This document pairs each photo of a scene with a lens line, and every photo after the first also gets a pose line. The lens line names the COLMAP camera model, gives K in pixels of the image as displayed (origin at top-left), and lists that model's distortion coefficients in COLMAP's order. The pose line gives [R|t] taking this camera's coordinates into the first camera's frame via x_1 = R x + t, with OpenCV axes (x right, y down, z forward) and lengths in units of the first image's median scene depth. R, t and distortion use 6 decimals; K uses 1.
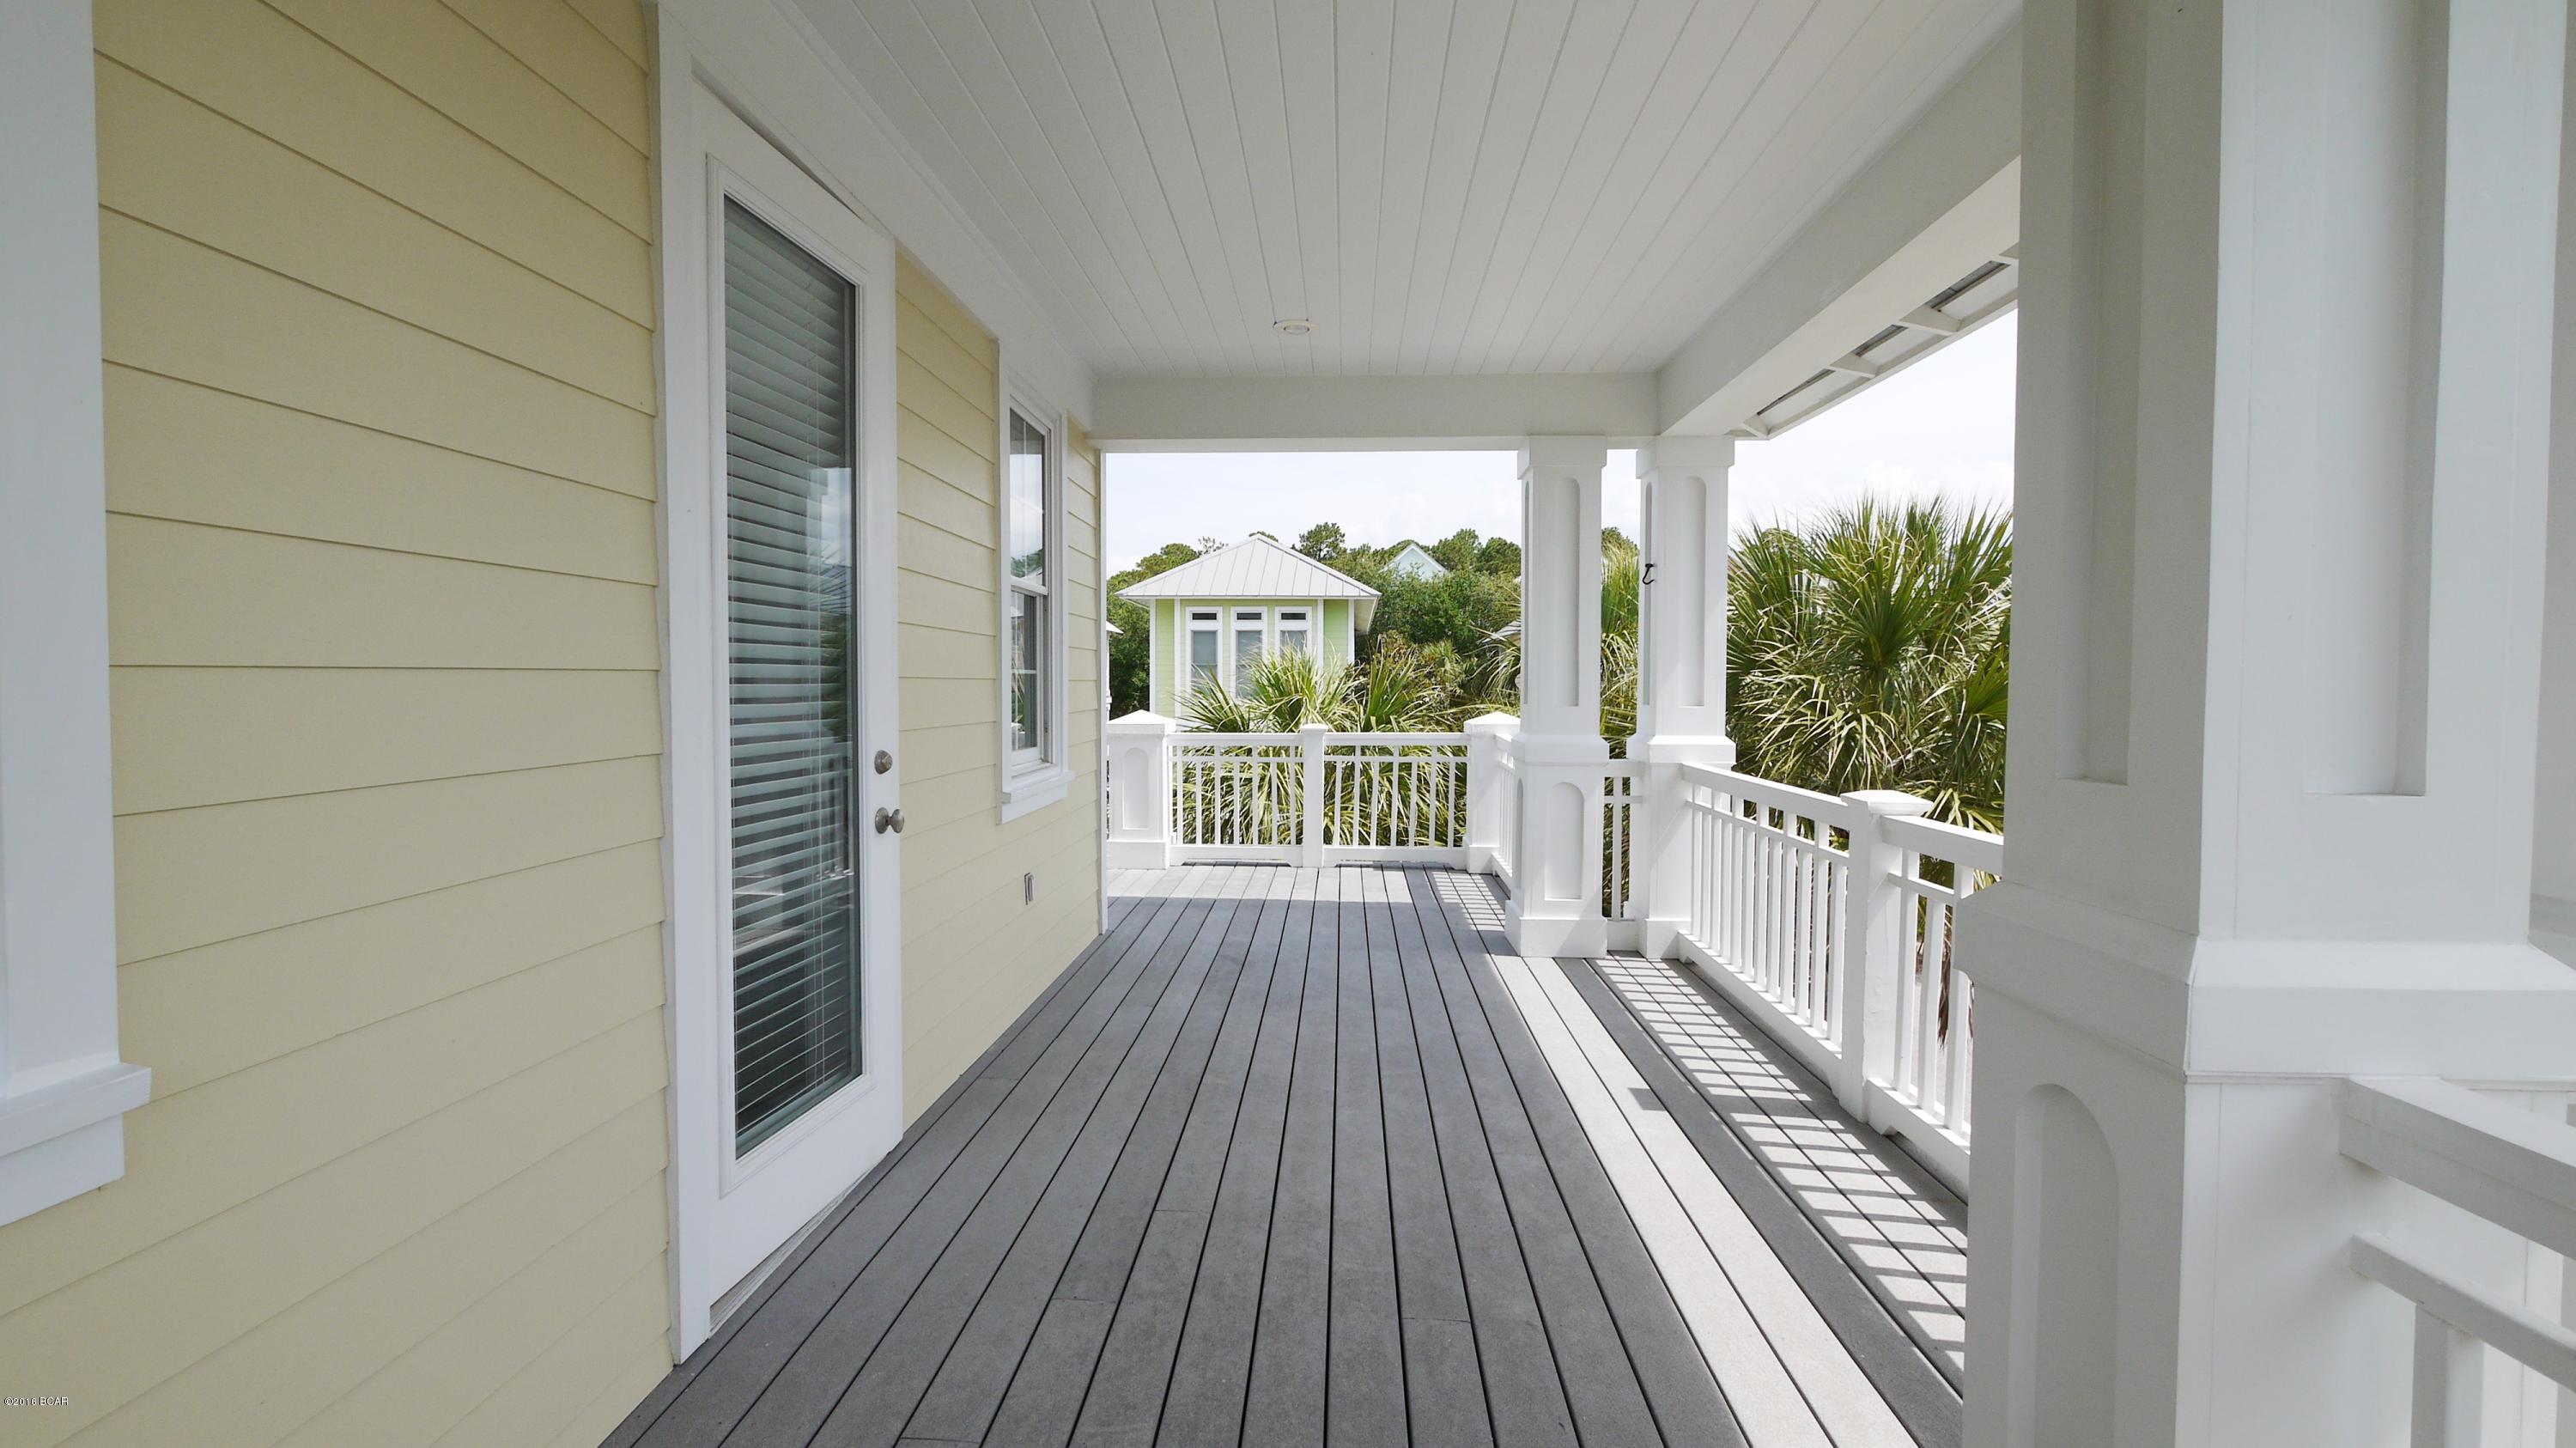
lens RADIAL K [[1079.1, 0, 1282.5], [0, 1079.1, 721.4], [0, 0, 1]] dist [-0.002011, -0.000212]
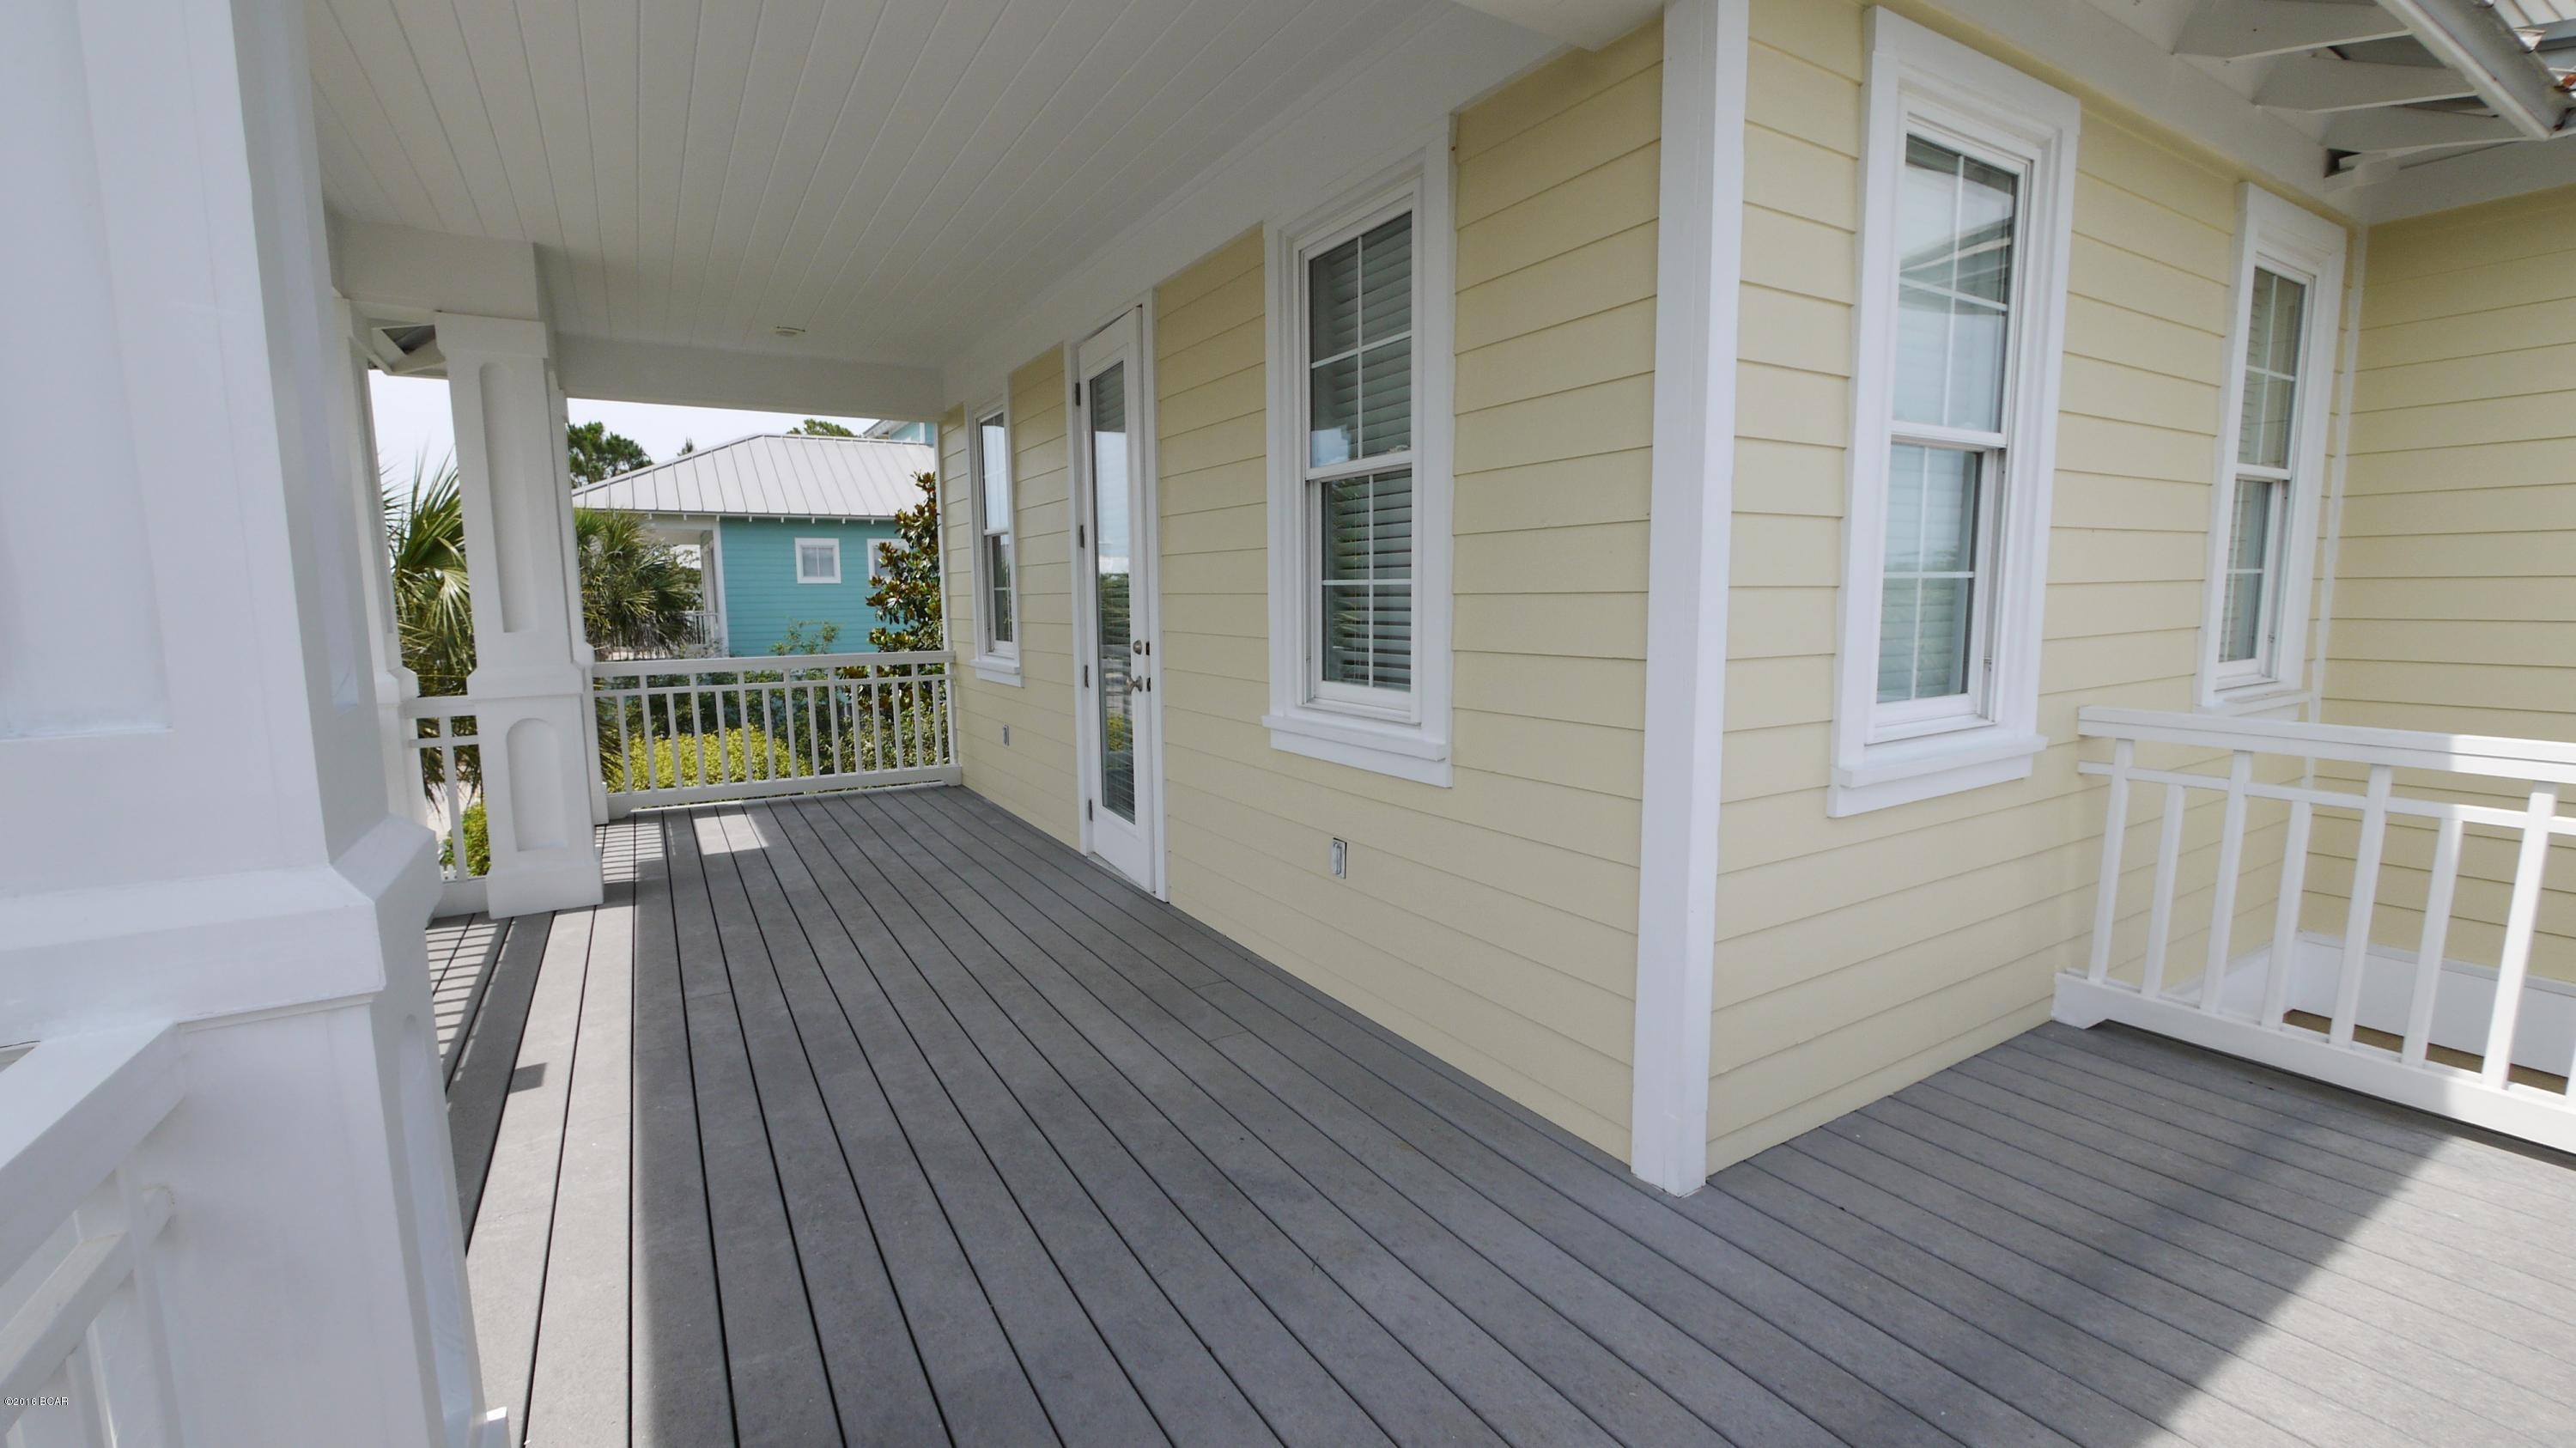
lens RADIAL K [[1079.1, 0, 1282.0], [0, 1079.1, 728.7], [0, 0, 1]] dist [-0.002011, -0.000212]
pose [[-0.828216, 0.079894, -0.554686, 0.302763], [-0.010160, 0.987482, 0.157402, -0.081947], [0.560318, 0.135999, -0.817036, 2.107953]]
